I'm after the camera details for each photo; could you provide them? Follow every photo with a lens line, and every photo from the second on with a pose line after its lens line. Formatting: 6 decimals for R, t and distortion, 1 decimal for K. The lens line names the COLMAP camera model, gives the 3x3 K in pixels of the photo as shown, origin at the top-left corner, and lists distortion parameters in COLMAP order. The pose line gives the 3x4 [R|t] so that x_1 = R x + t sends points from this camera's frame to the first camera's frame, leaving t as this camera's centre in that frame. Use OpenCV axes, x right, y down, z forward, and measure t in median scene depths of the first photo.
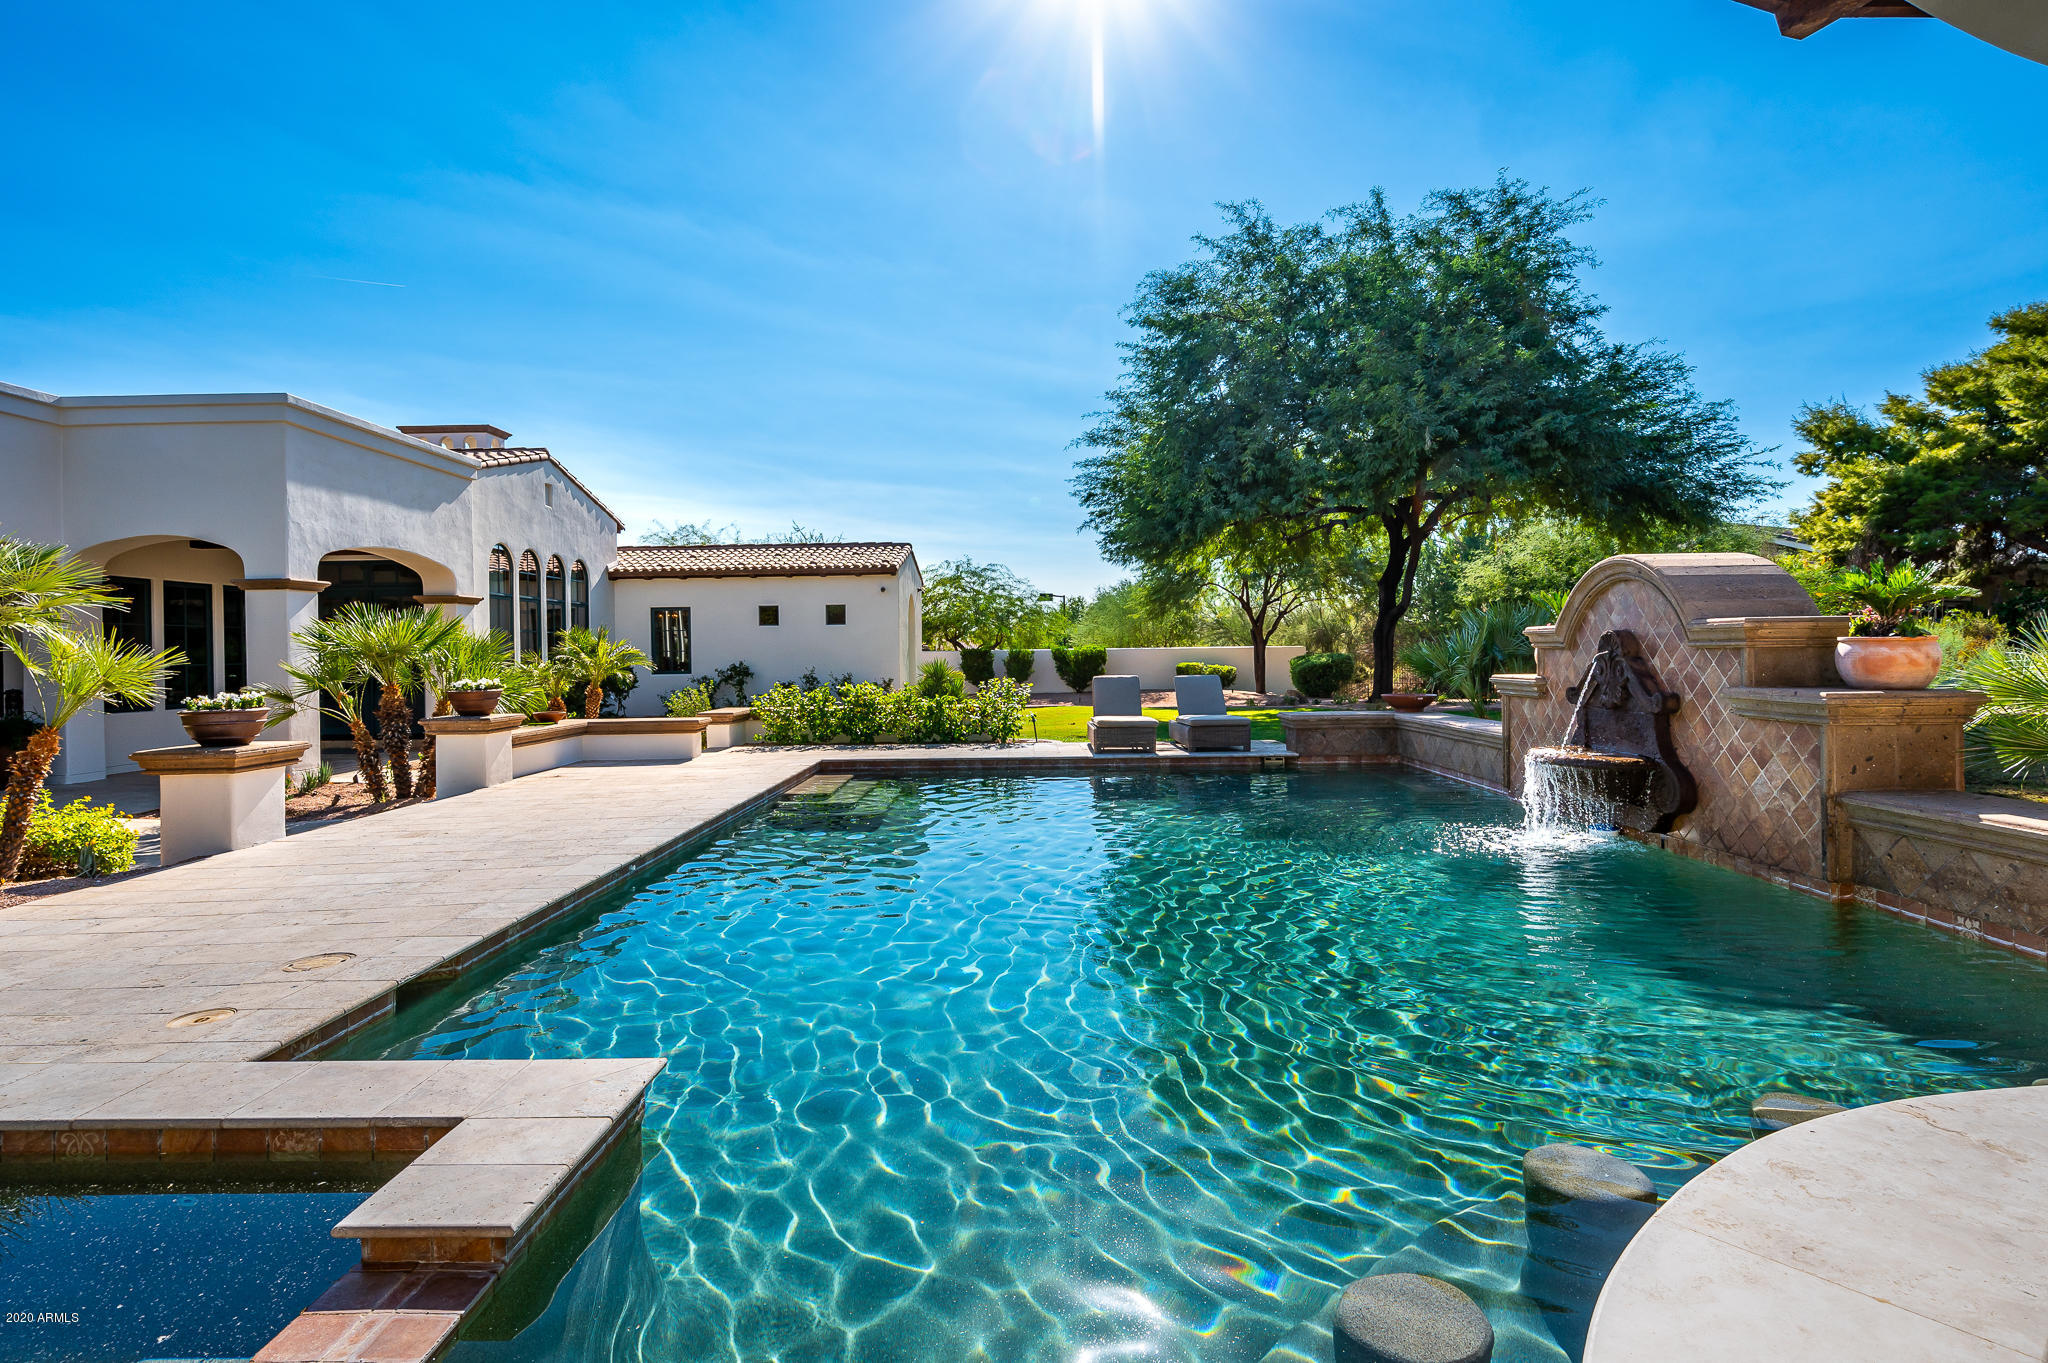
lens RADIAL K [[1024.3, 0, 1022.3], [0, 1024.3, 654.5], [0, 0, 1]] dist [-0.000259, 0.000312]
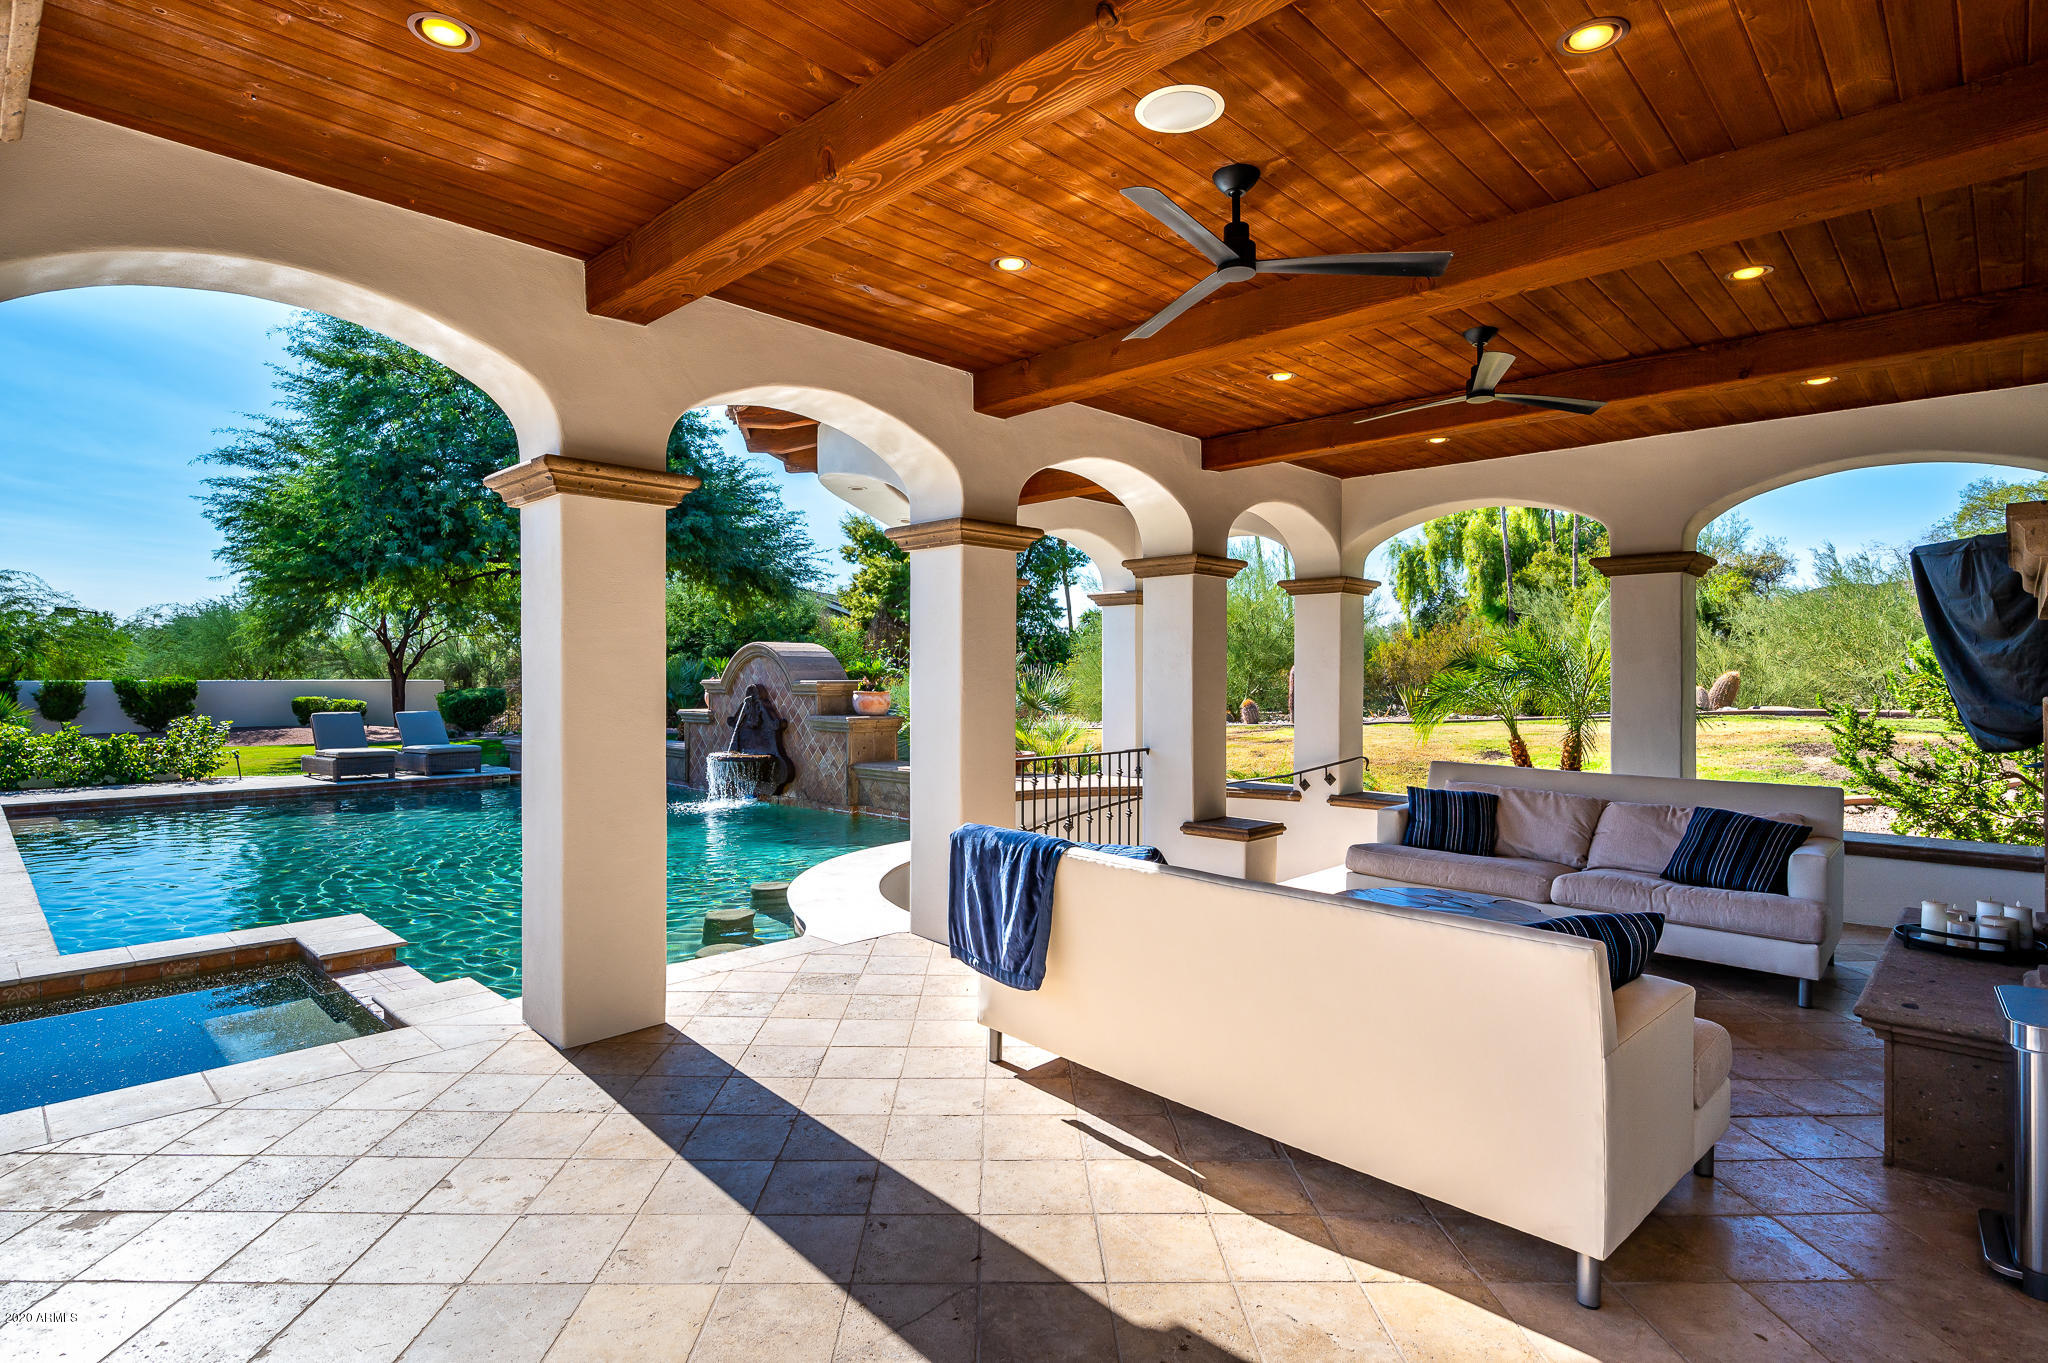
lens RADIAL K [[1036.1, 0, 1022.6], [0, 1036.1, 681.6], [0, 0, 1]] dist [-0.000439, 0.000213]
pose [[0.682095, 0.011078, 0.731179, -0.181604], [-0.008036, 0.999938, -0.007654, -0.008080], [-0.731219, -0.000655, 0.682142, -0.244612]]
